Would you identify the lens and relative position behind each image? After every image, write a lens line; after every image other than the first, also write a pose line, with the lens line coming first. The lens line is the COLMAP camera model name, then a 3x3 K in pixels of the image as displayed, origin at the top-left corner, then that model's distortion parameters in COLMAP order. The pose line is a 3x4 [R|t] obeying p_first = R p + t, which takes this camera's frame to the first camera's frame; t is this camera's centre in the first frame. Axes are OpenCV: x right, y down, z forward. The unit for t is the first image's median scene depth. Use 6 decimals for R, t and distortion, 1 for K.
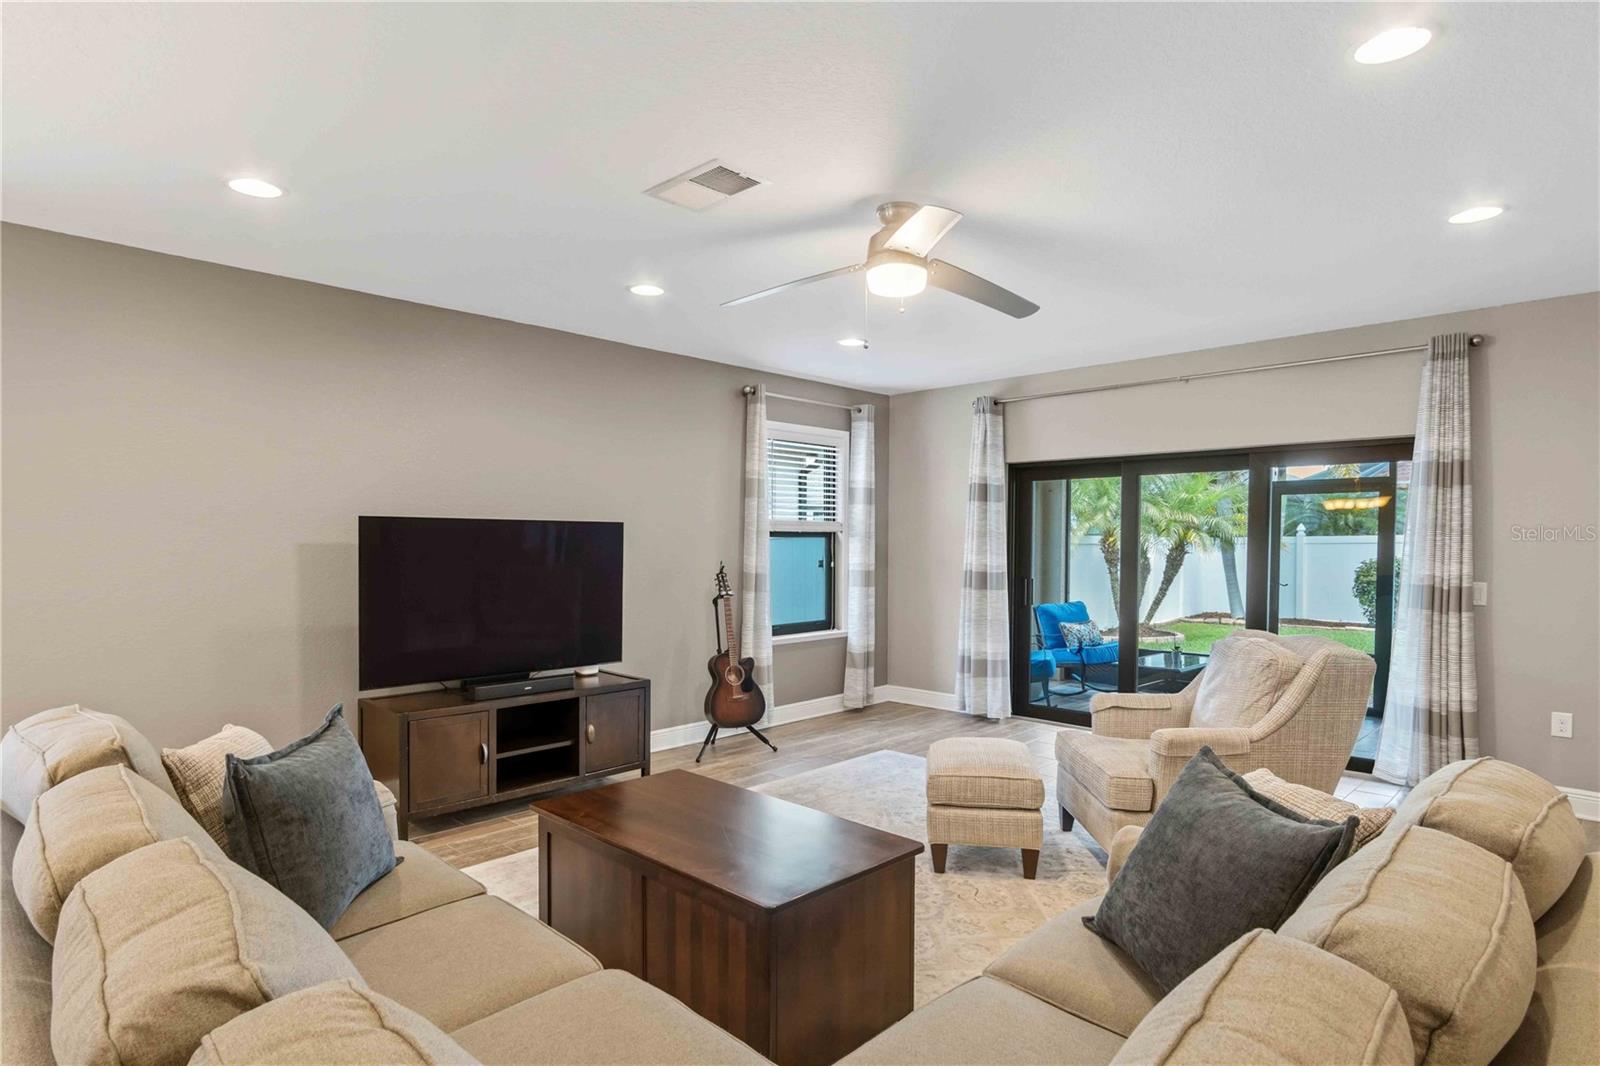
lens RADIAL K [[861.7, 0, 800.5], [0, 861.7, 567.0], [0, 0, 1]] dist [0.002542, 0.000476]
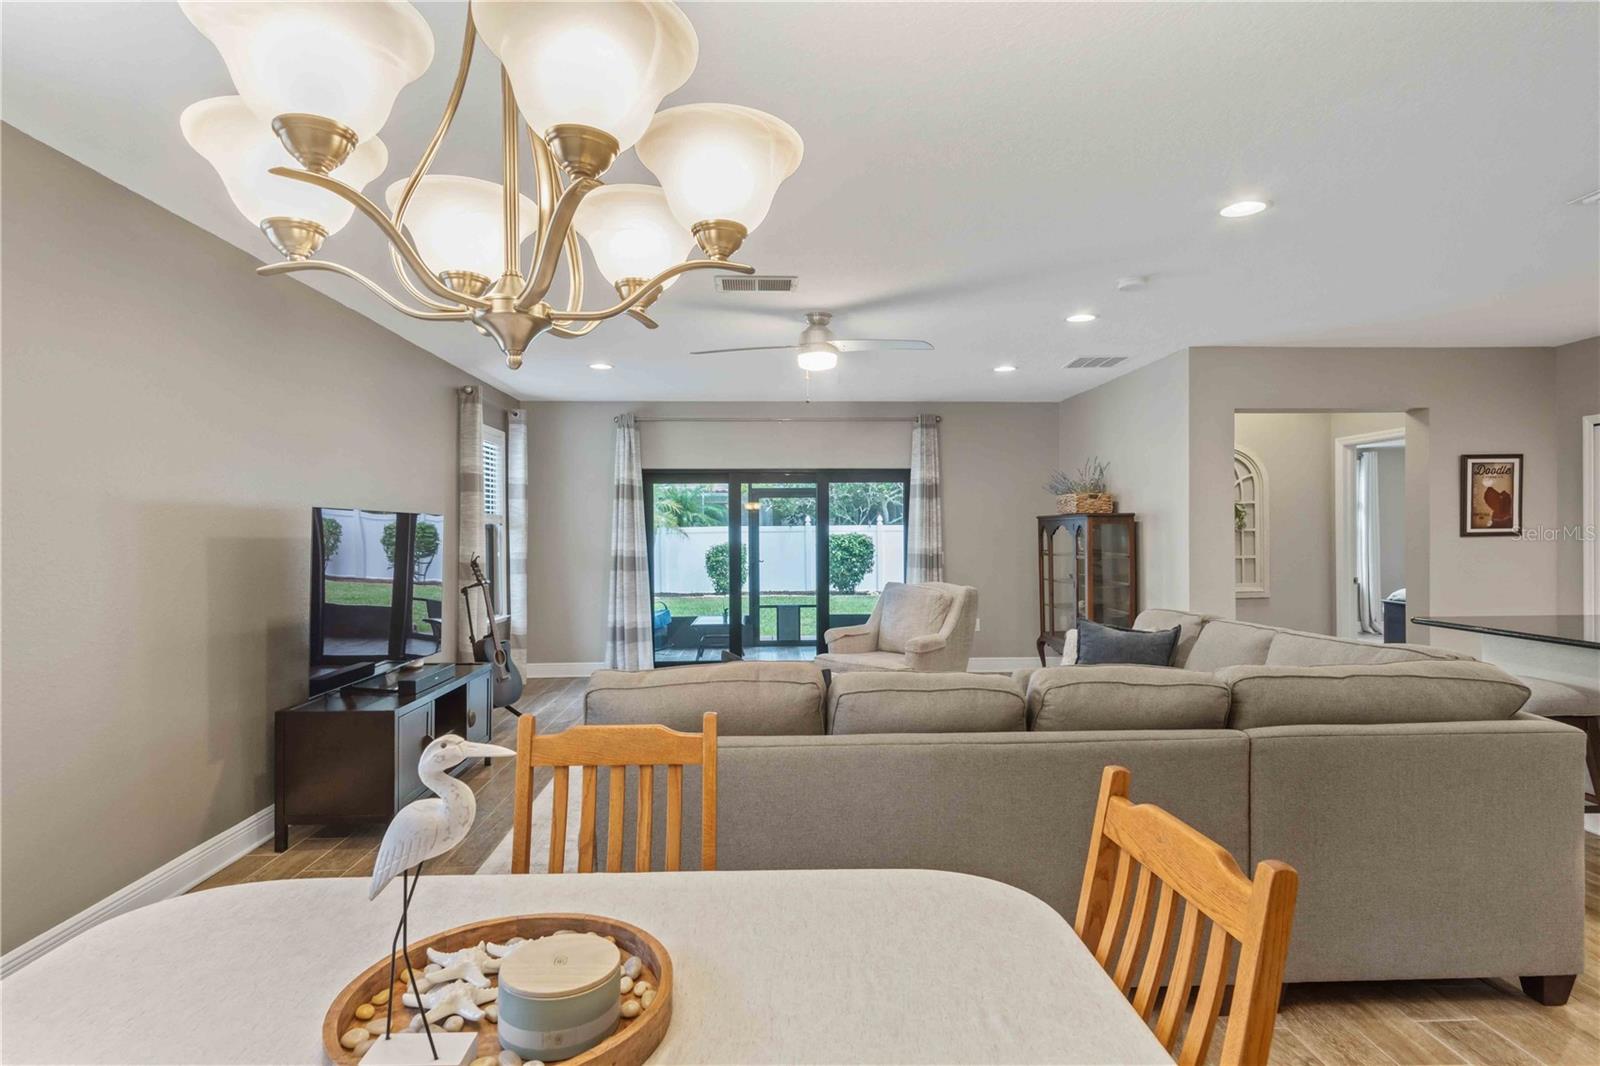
lens RADIAL K [[825.6, 0, 827.2], [0, 825.6, 532.2], [0, 0, 1]] dist [0.000059, -0.000254]
pose [[0.690205, -0.007688, 0.723573, -0.444898], [0.029688, 0.999402, -0.017701, -0.000084], [-0.723005, 0.033699, 0.690020, -0.010835]]
